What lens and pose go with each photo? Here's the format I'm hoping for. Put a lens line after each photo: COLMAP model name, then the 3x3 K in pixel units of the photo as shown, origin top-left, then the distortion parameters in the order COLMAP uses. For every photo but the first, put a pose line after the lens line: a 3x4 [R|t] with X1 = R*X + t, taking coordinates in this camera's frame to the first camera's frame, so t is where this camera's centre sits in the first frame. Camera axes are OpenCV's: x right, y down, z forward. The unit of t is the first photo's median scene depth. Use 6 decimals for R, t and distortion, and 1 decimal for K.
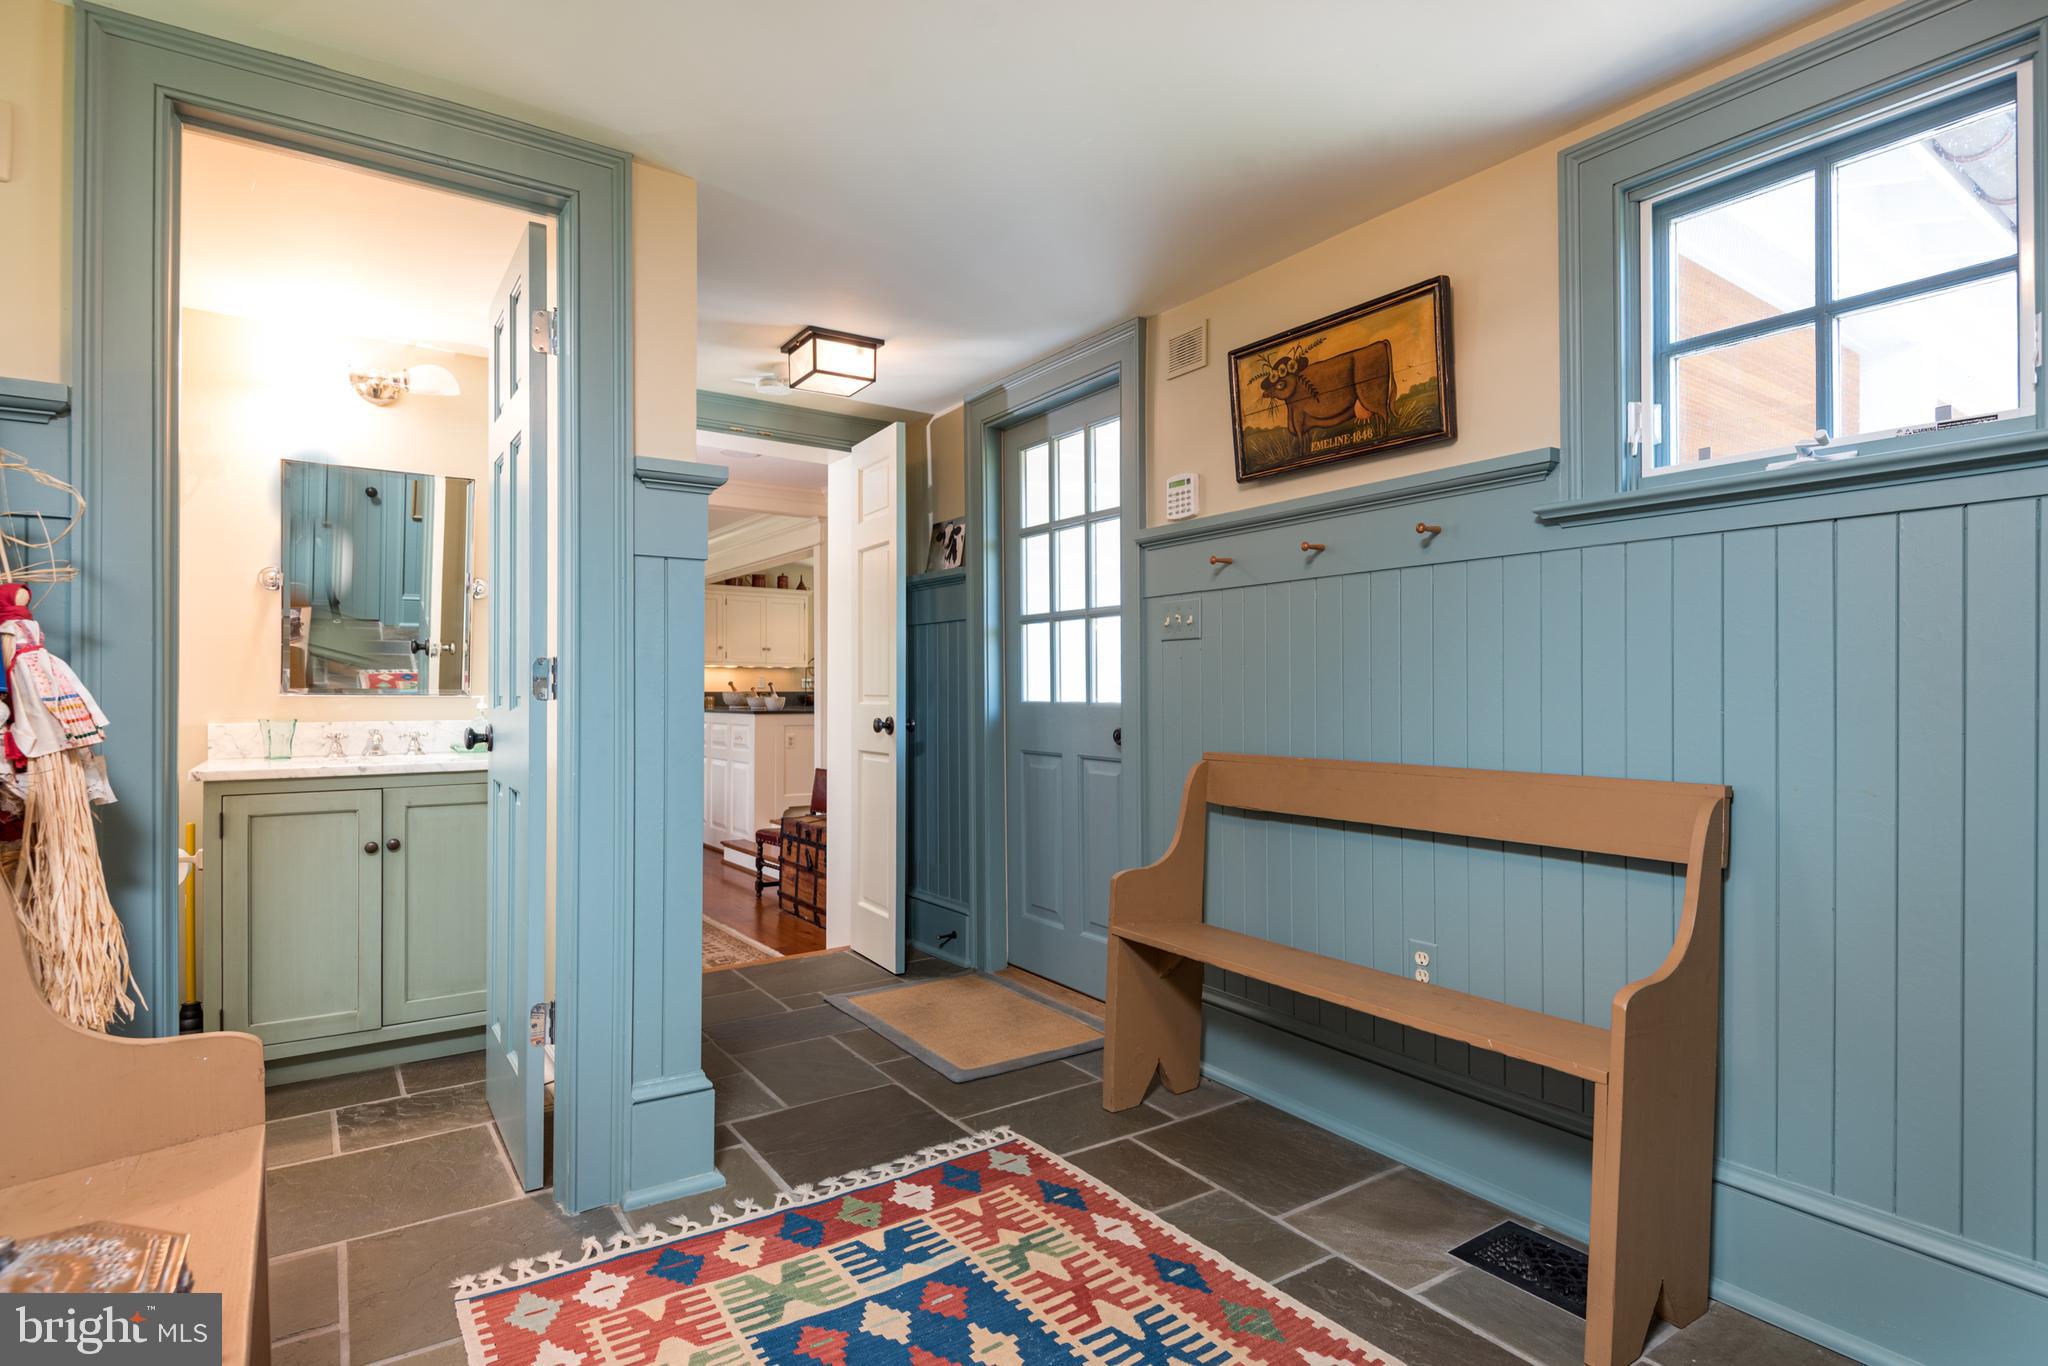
lens RADIAL K [[1026.6, 0, 1023.4], [0, 1026.6, 687.1], [0, 0, 1]] dist [-0.001439, -0.000130]
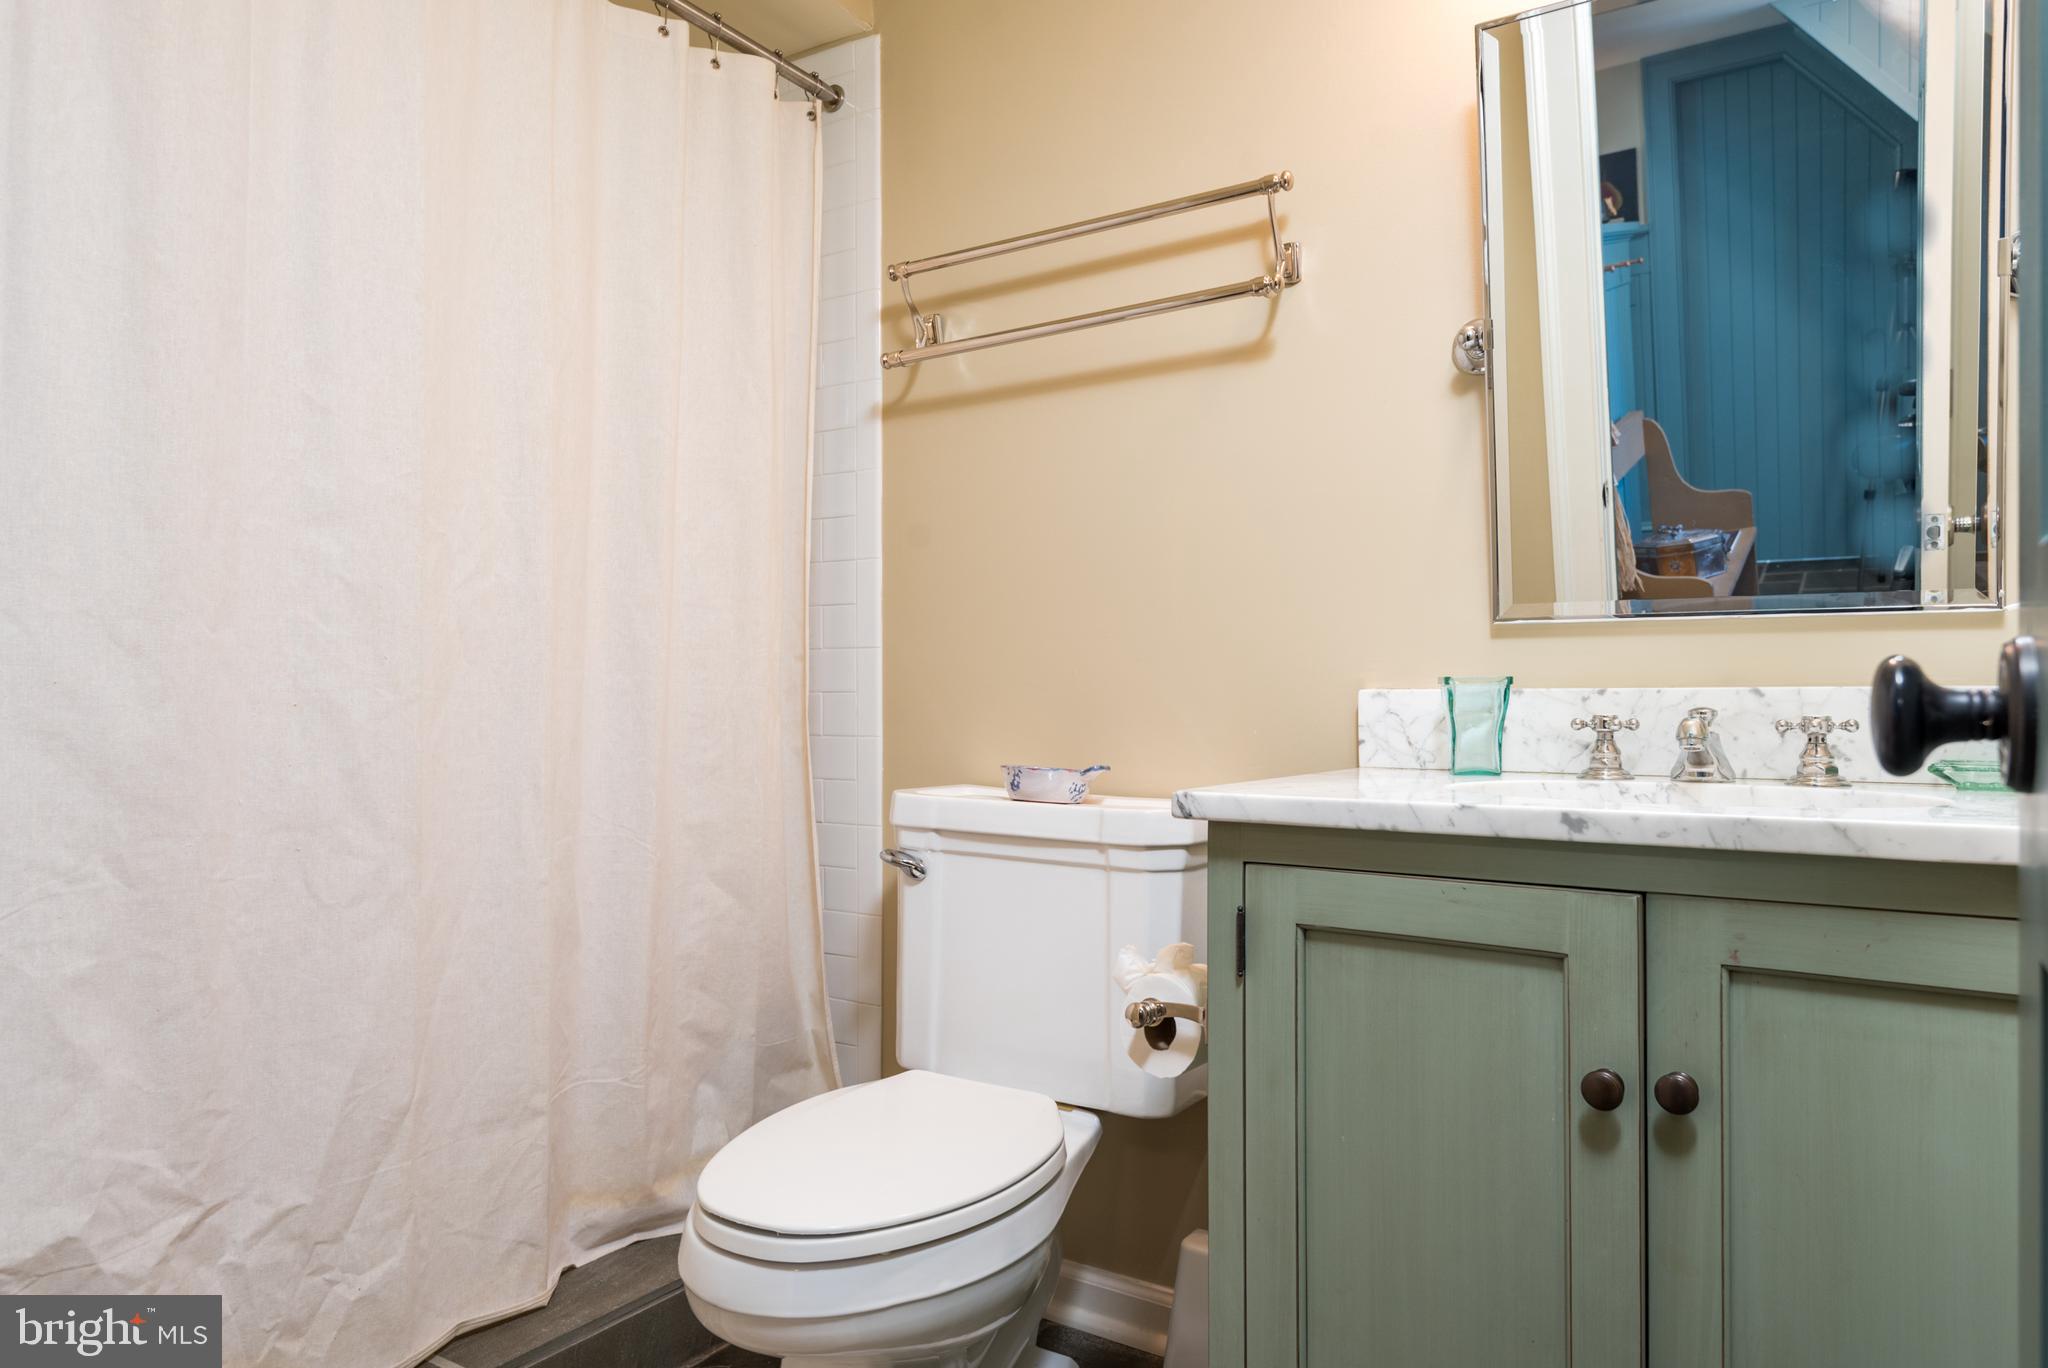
lens RADIAL K [[1265.6, 0, 1023.0], [0, 1265.6, 686.9], [0, 0, 1]] dist [0.001098, 0.000129]
pose [[0.370855, -0.010857, -0.928627, -0.355927], [0.004494, 0.999941, -0.009896, 0.042953], [0.928680, -0.000503, 0.370882, 0.708026]]
